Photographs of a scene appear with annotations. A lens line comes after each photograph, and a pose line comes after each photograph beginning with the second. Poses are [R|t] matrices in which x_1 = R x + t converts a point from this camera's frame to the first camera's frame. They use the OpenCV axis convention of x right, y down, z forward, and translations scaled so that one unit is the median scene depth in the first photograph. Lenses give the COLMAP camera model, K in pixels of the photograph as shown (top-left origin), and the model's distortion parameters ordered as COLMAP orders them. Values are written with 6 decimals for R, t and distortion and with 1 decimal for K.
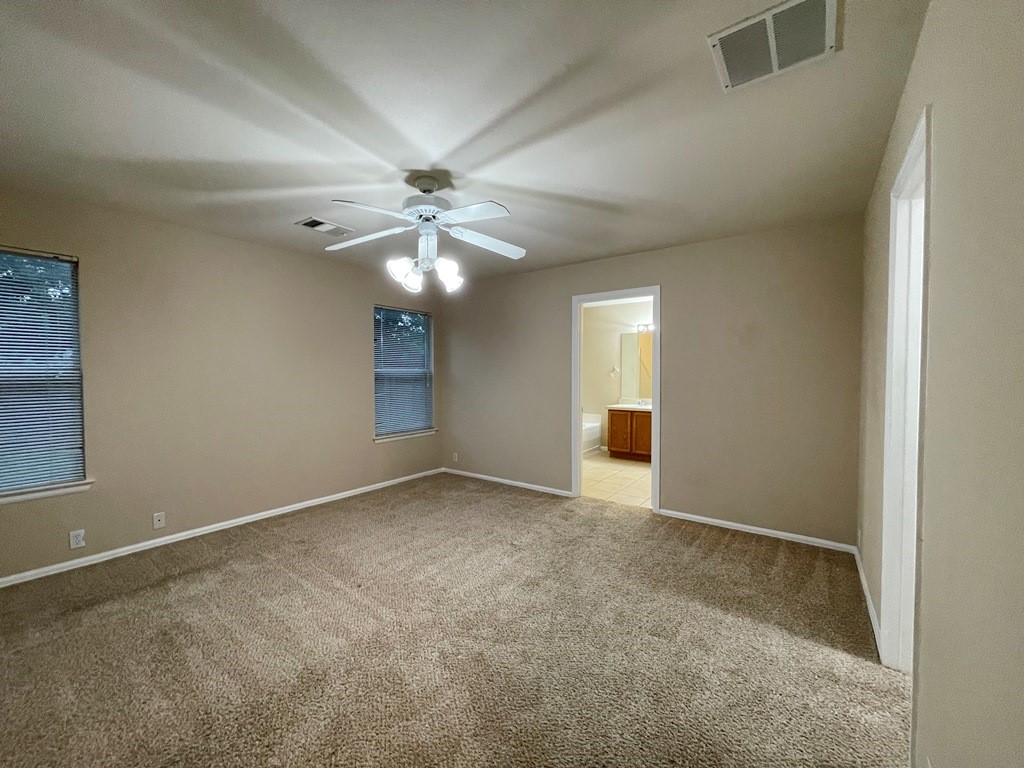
lens RADIAL K [[414.2, 0, 511.3], [0, 414.2, 387.6], [0, 0, 1]] dist [0.011660, -0.003357]
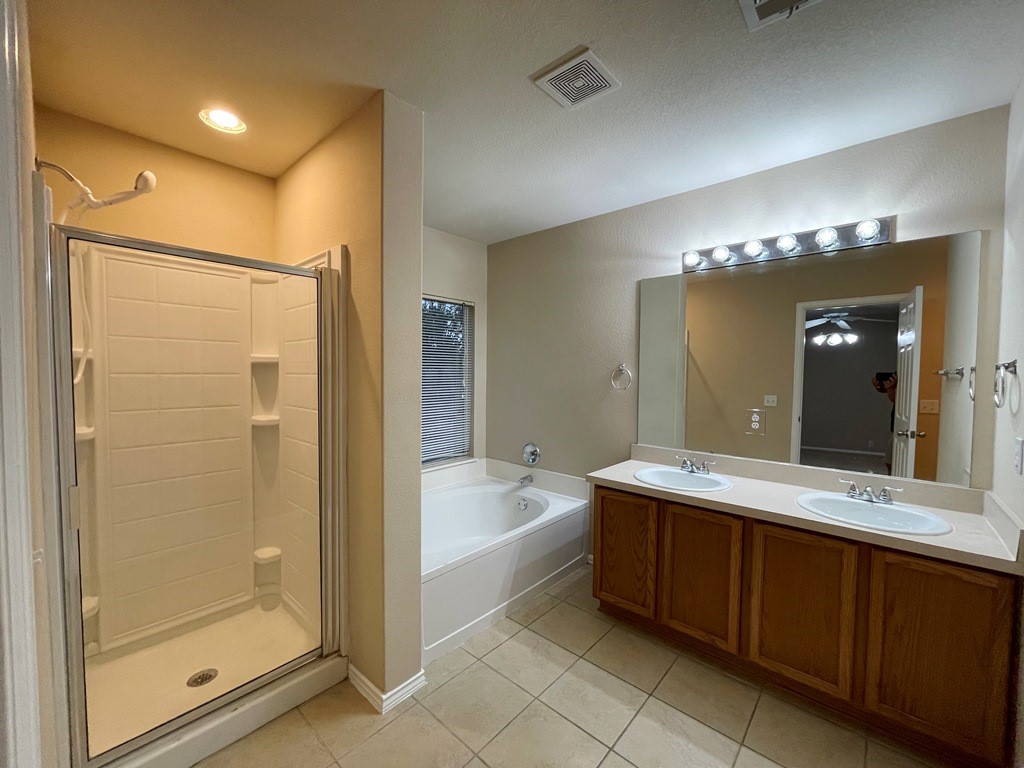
lens RADIAL K [[414.2, 0, 511.3], [0, 414.2, 387.6], [0, 0, 1]] dist [0.011660, -0.003357]
pose [[0.995569, 0.015875, -0.092689, 0.187897], [-0.015326, 0.999861, 0.006630, -0.030907], [0.092782, -0.005180, 0.995673, 0.615839]]
